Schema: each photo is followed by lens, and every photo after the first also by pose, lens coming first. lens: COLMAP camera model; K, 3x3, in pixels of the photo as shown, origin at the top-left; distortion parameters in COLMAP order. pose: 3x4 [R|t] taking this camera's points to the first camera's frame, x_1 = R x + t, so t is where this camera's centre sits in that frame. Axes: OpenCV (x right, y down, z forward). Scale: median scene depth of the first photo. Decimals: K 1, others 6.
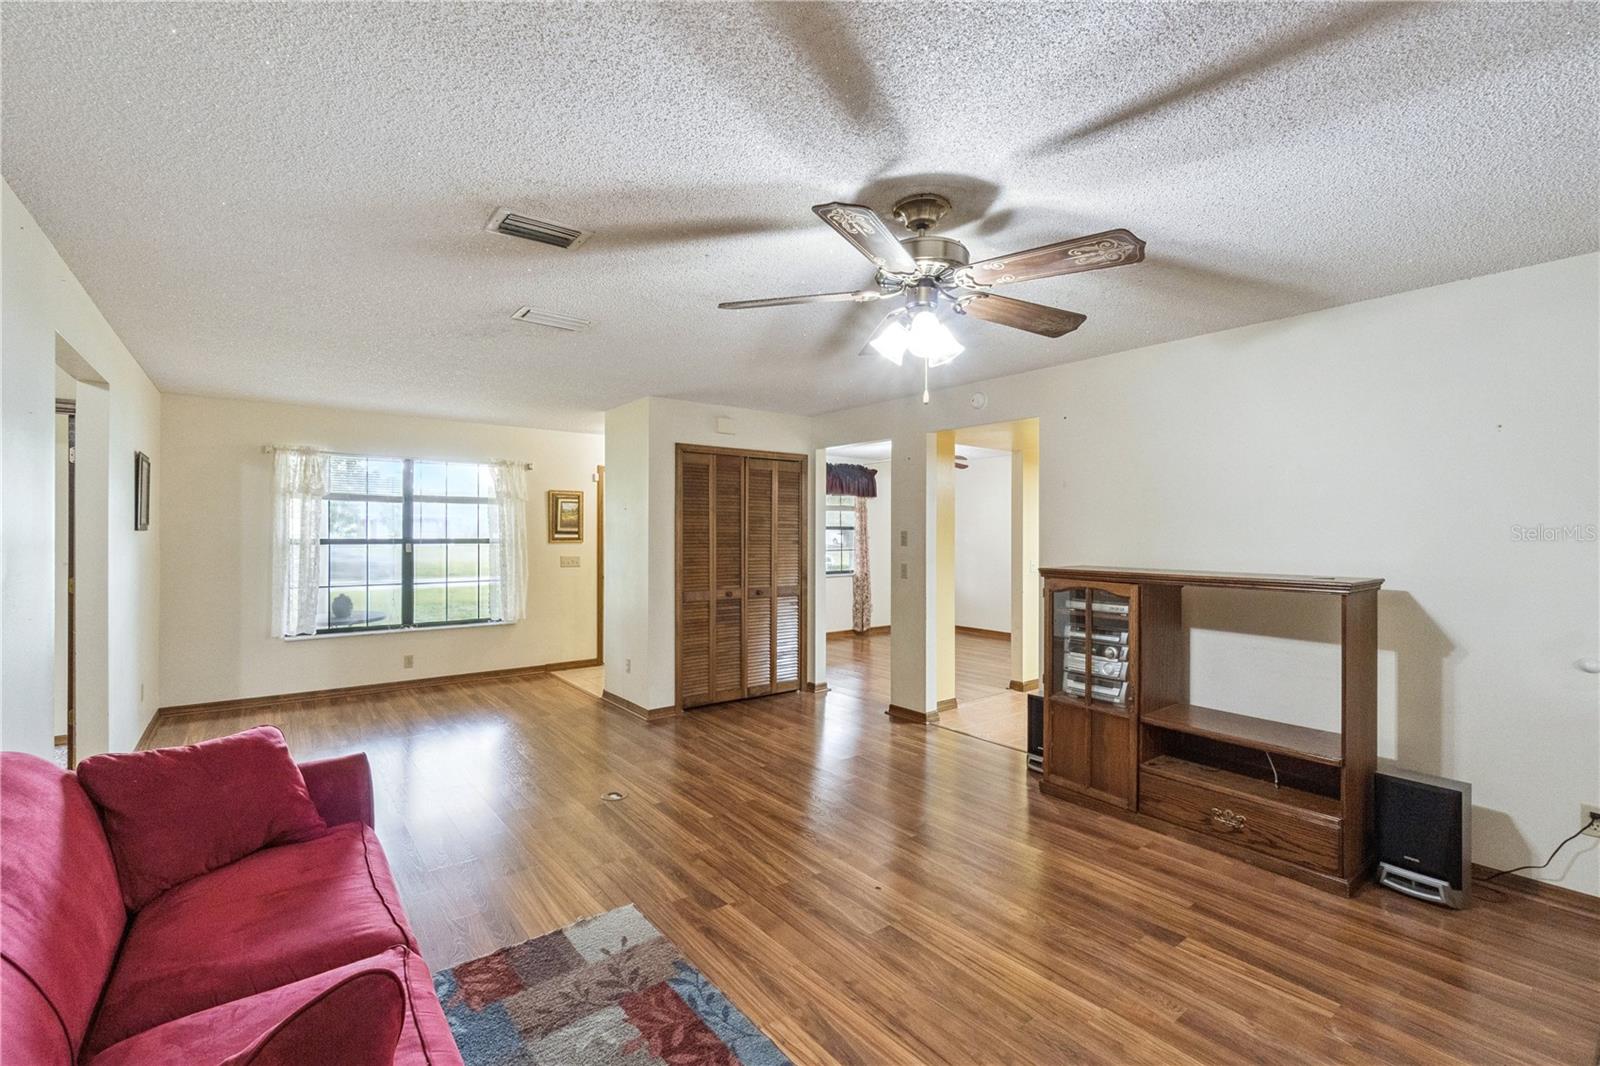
lens RADIAL K [[692.0, 0, 805.2], [0, 692.0, 534.9], [0, 0, 1]] dist [-0.003810, -0.000128]
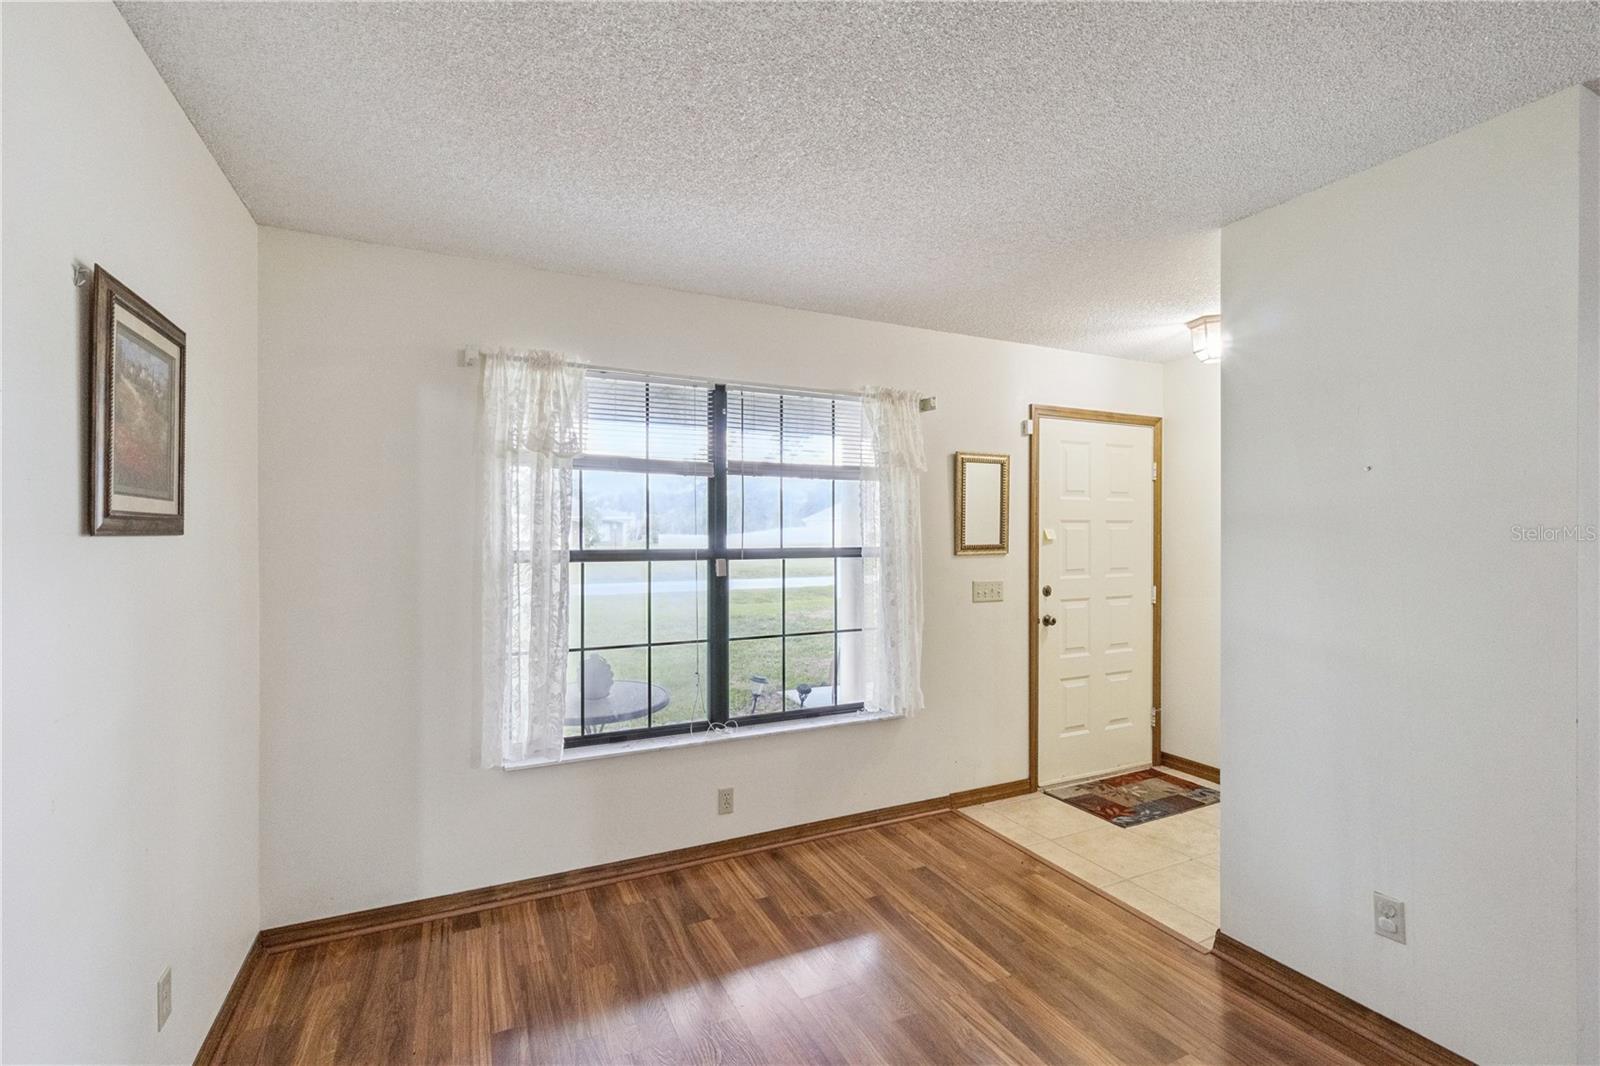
lens RADIAL K [[717.4, 0, 802.1], [0, 717.4, 545.5], [0, 0, 1]] dist [0.012856, 0.000019]
pose [[0.977726, -0.000533, -0.209886, -0.456375], [0.003357, 0.999909, 0.013102, -0.003981], [0.209859, -0.013515, 0.977638, 0.569714]]
